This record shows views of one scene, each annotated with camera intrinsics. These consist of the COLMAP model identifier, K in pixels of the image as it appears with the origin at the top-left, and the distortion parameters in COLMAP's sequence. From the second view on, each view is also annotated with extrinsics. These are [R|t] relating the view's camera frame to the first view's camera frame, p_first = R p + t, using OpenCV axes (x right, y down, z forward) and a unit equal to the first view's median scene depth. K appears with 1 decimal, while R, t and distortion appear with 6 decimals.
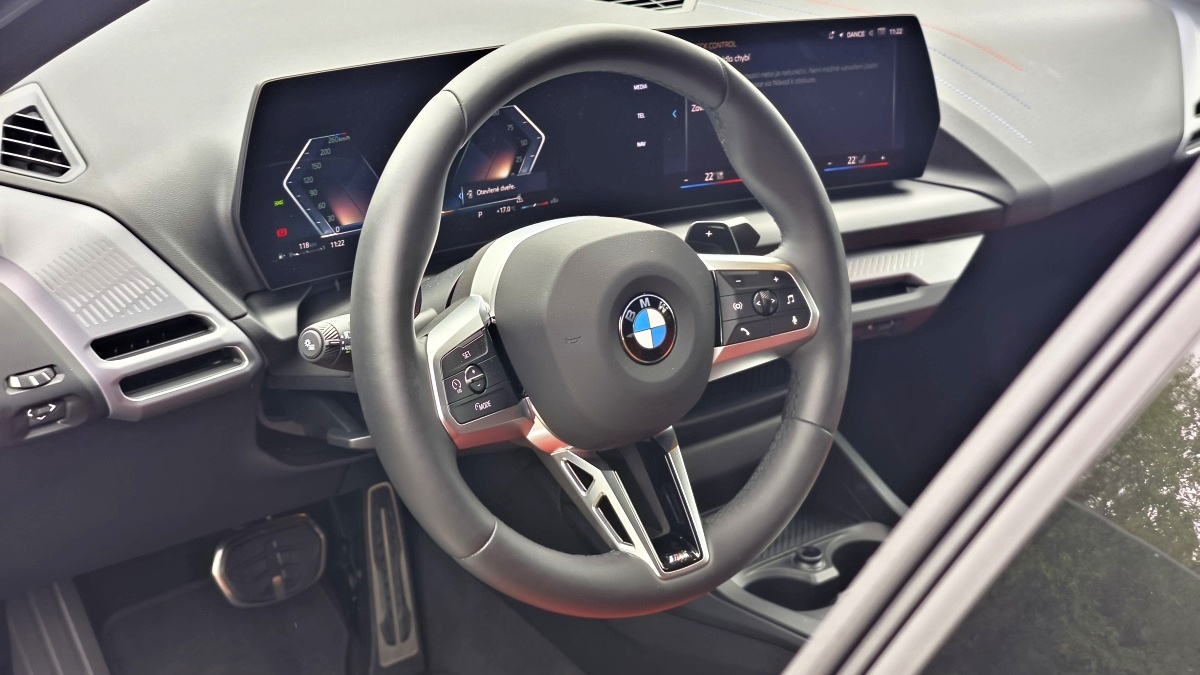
lens RADIAL K [[1655.6, 0, 603.3], [0, 1655.6, 336.4], [0, 0, 1]] dist [0.035022, 0.000000]
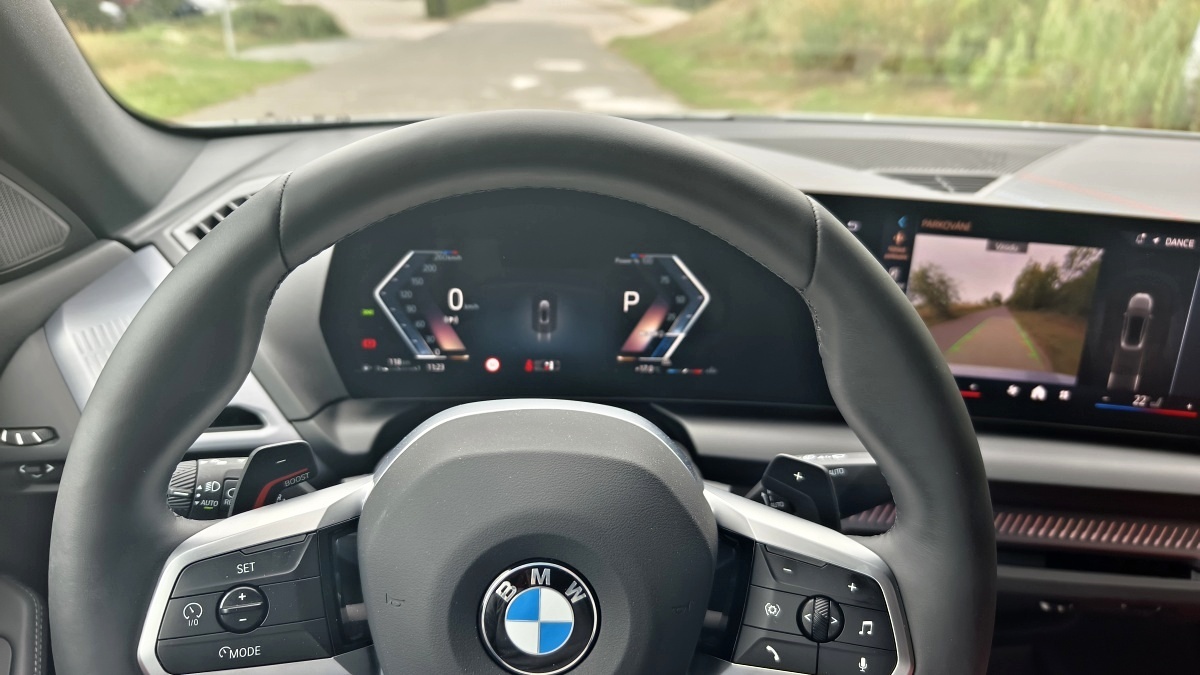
lens RADIAL K [[776.8, 0, 604.8], [0, 776.8, 356.8], [0, 0, 1]] dist [-0.008209, -0.001303]
pose [[0.838090, 0.201333, -0.507021, 0.143228], [-0.224748, 0.974295, 0.015380, -0.090163], [0.497084, 0.101062, 0.861797, 0.667538]]
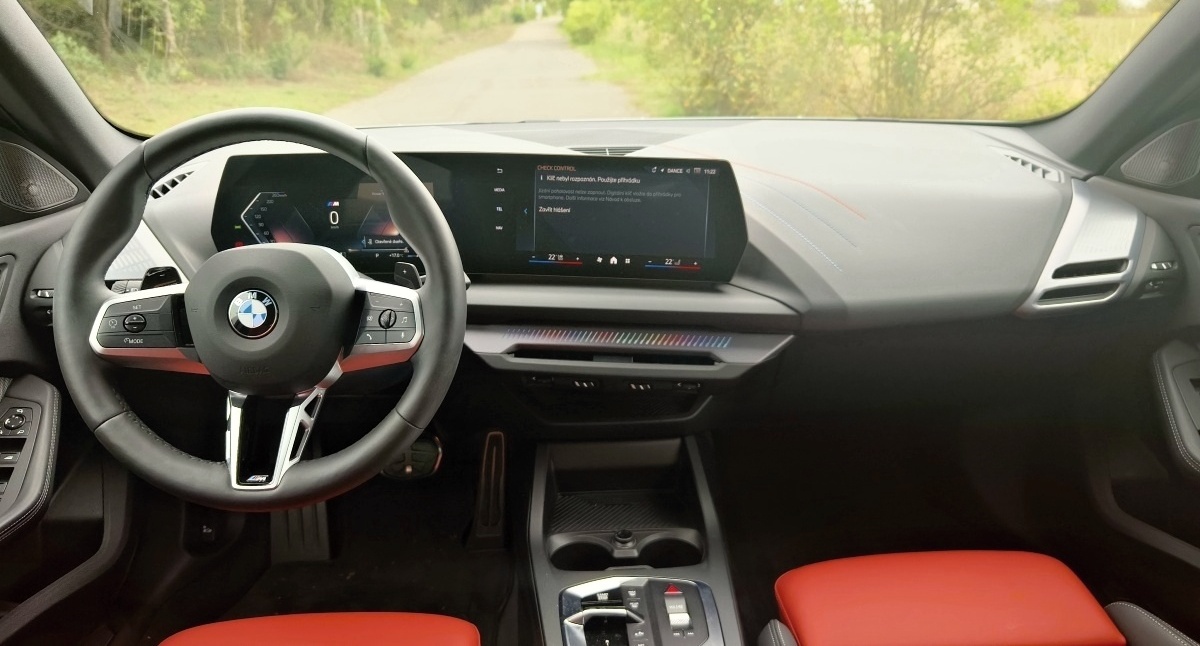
lens RADIAL K [[732.5, 0, 595.9], [0, 732.5, 330.3], [0, 0, 1]] dist [0.016326, -0.004976]
pose [[0.824681, 0.144216, -0.546904, 0.536699], [-0.192934, 0.980679, -0.032327, -0.021027], [0.531675, 0.132176, 0.836571, 0.551690]]
